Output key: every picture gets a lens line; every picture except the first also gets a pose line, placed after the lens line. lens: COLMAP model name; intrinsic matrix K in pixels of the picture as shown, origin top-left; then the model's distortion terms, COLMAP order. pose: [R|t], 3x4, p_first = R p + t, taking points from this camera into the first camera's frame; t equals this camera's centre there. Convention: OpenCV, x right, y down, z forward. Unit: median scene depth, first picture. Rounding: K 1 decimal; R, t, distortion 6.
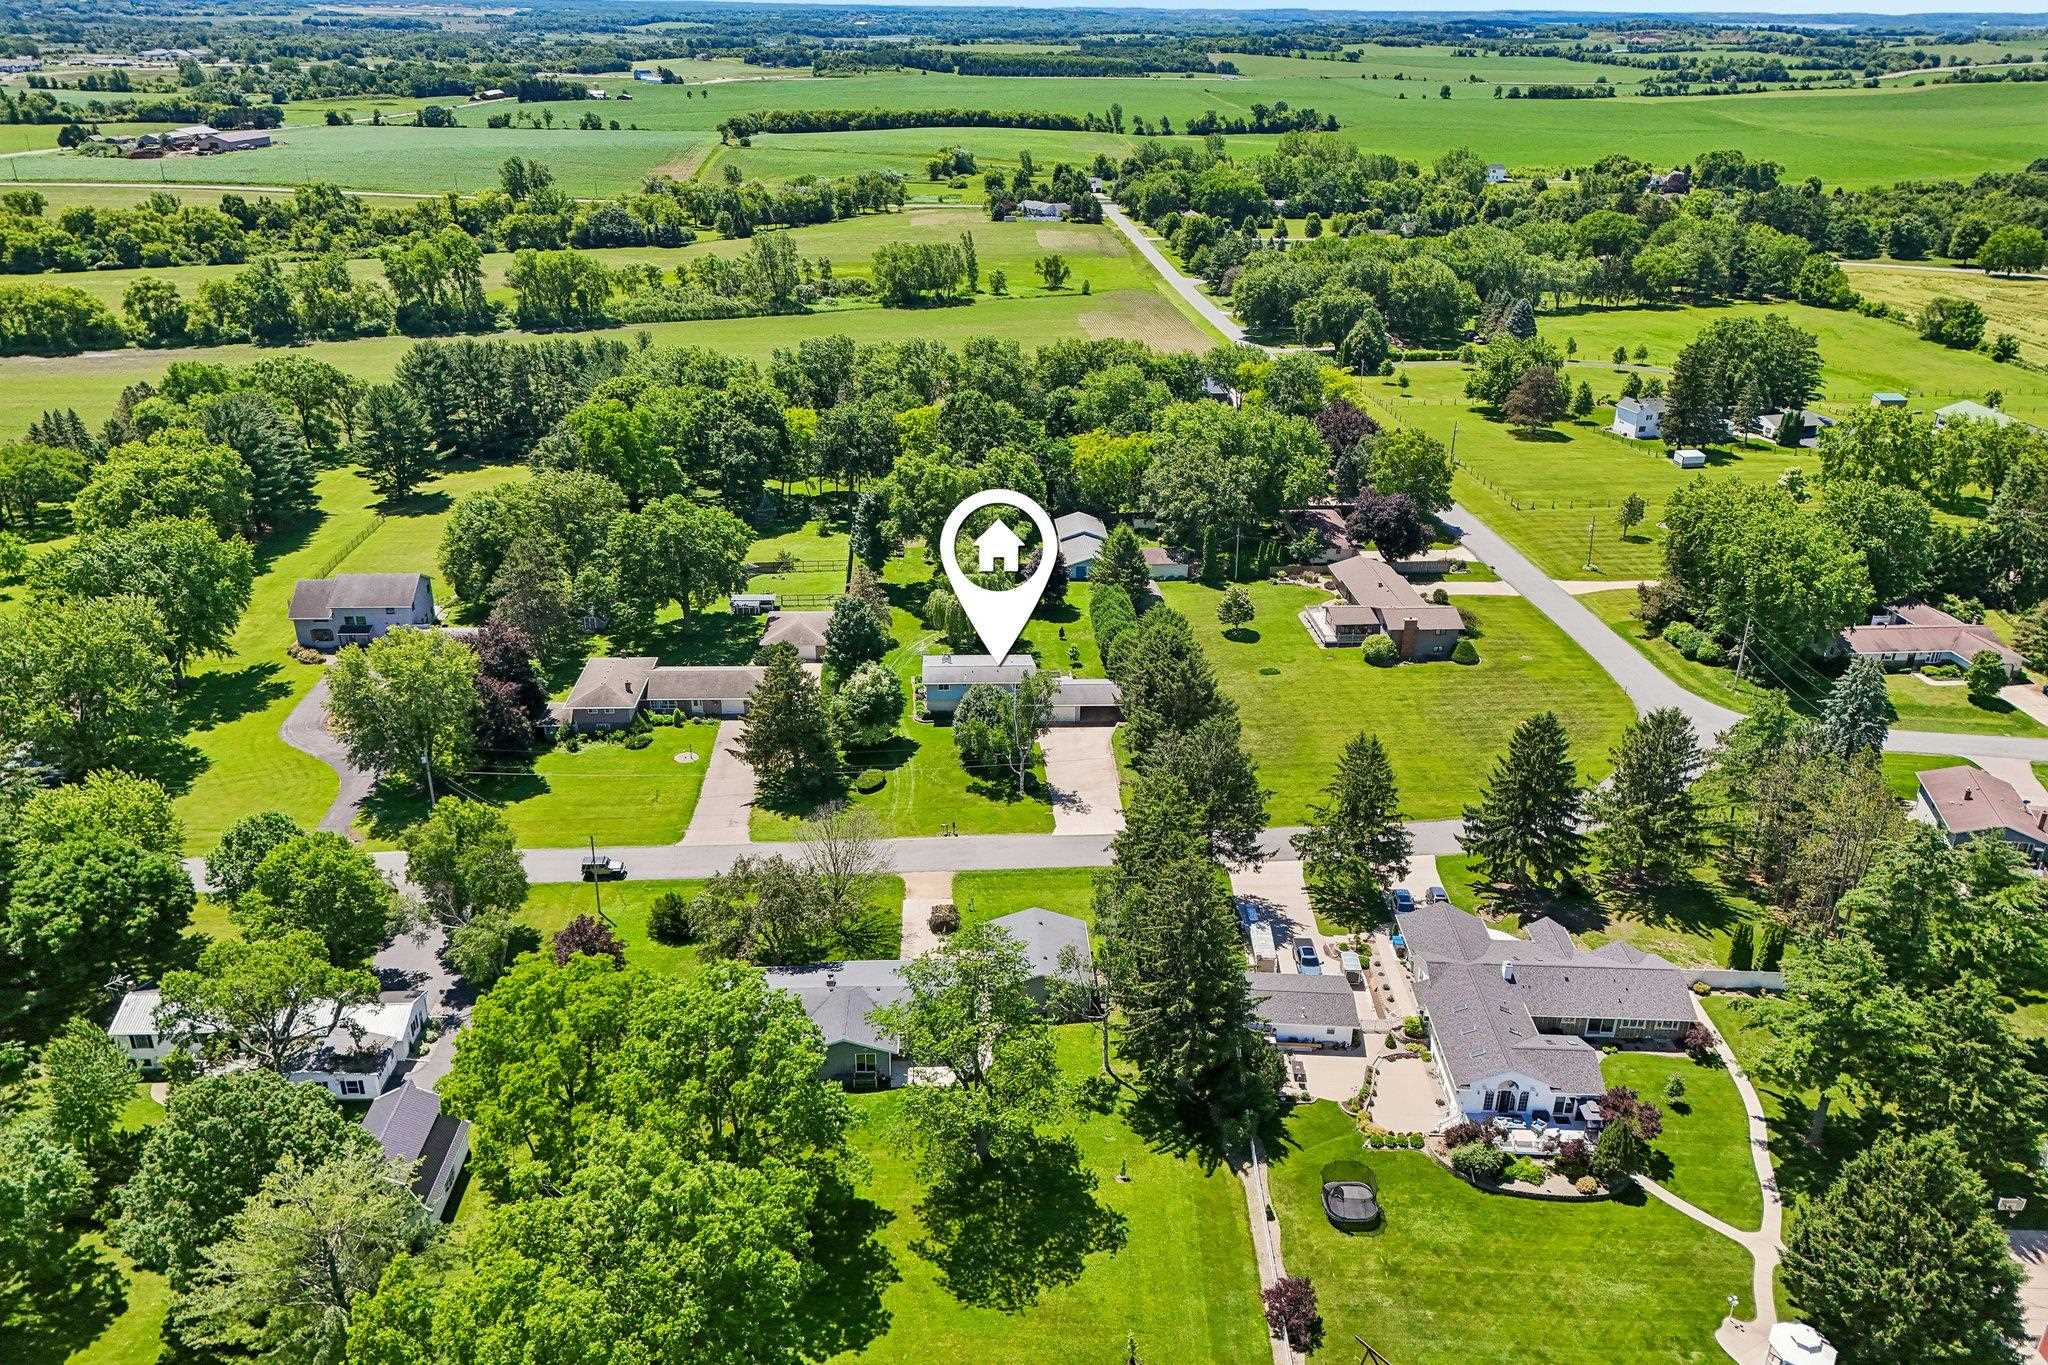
lens RADIAL K [[1514.6, 0, 1015.3], [0, 1514.6, 633.0], [0, 0, 1]] dist [0.085862, -0.078124]
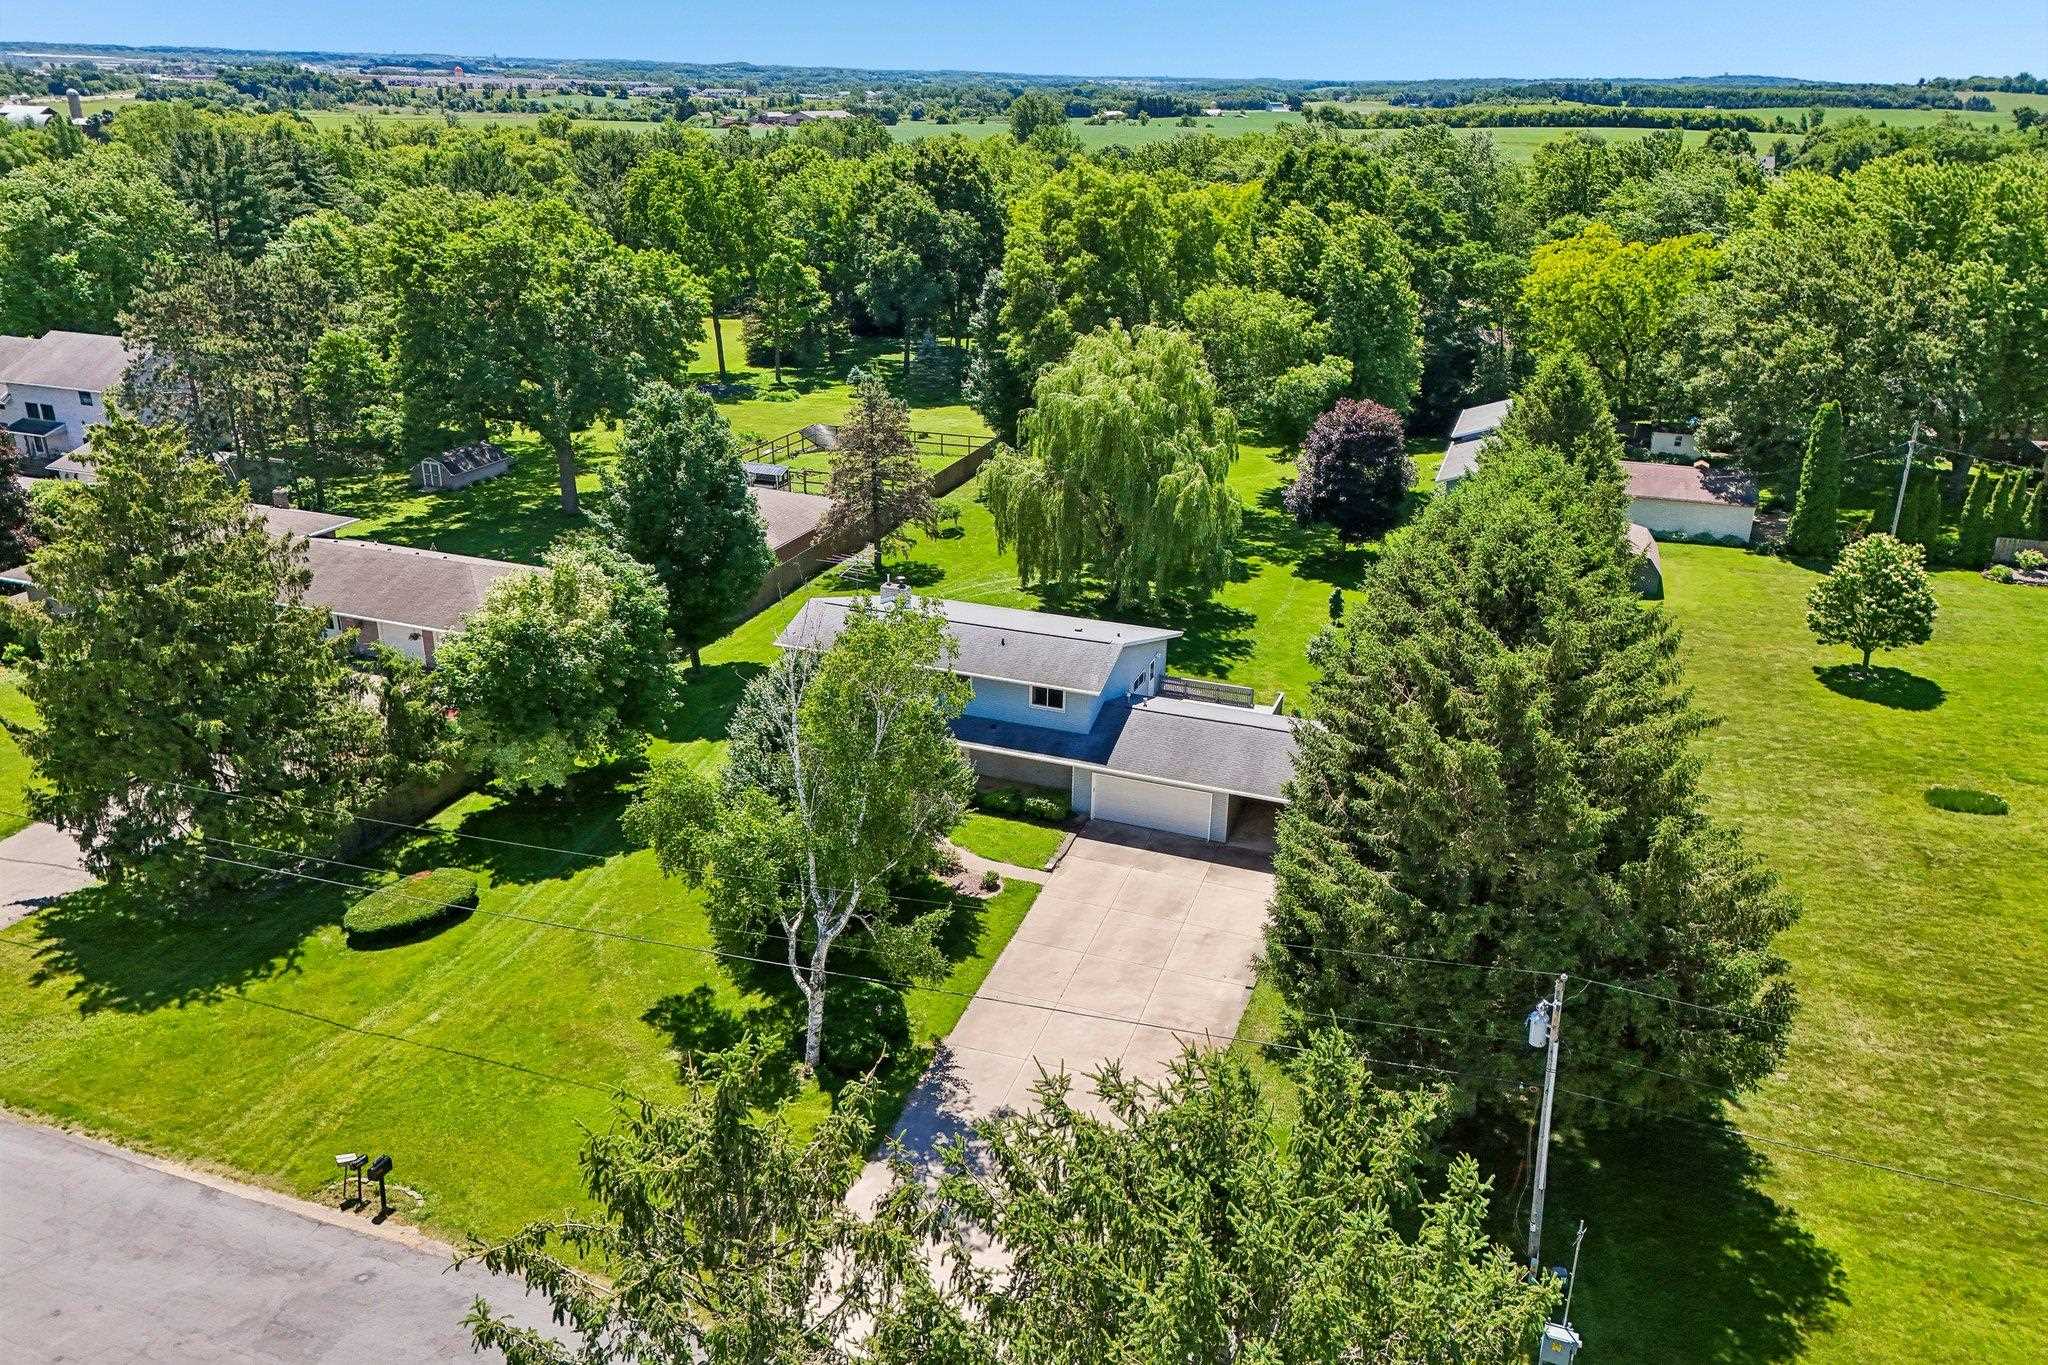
lens RADIAL K [[1514.6, 0, 1015.3], [0, 1514.6, 633.0], [0, 0, 1]] dist [0.085862, -0.078124]
pose [[0.918870, 0.134584, -0.370897, 0.092548], [-0.150462, 0.988516, -0.014064, 0.022313], [0.364744, 0.068729, 0.928568, 0.575513]]
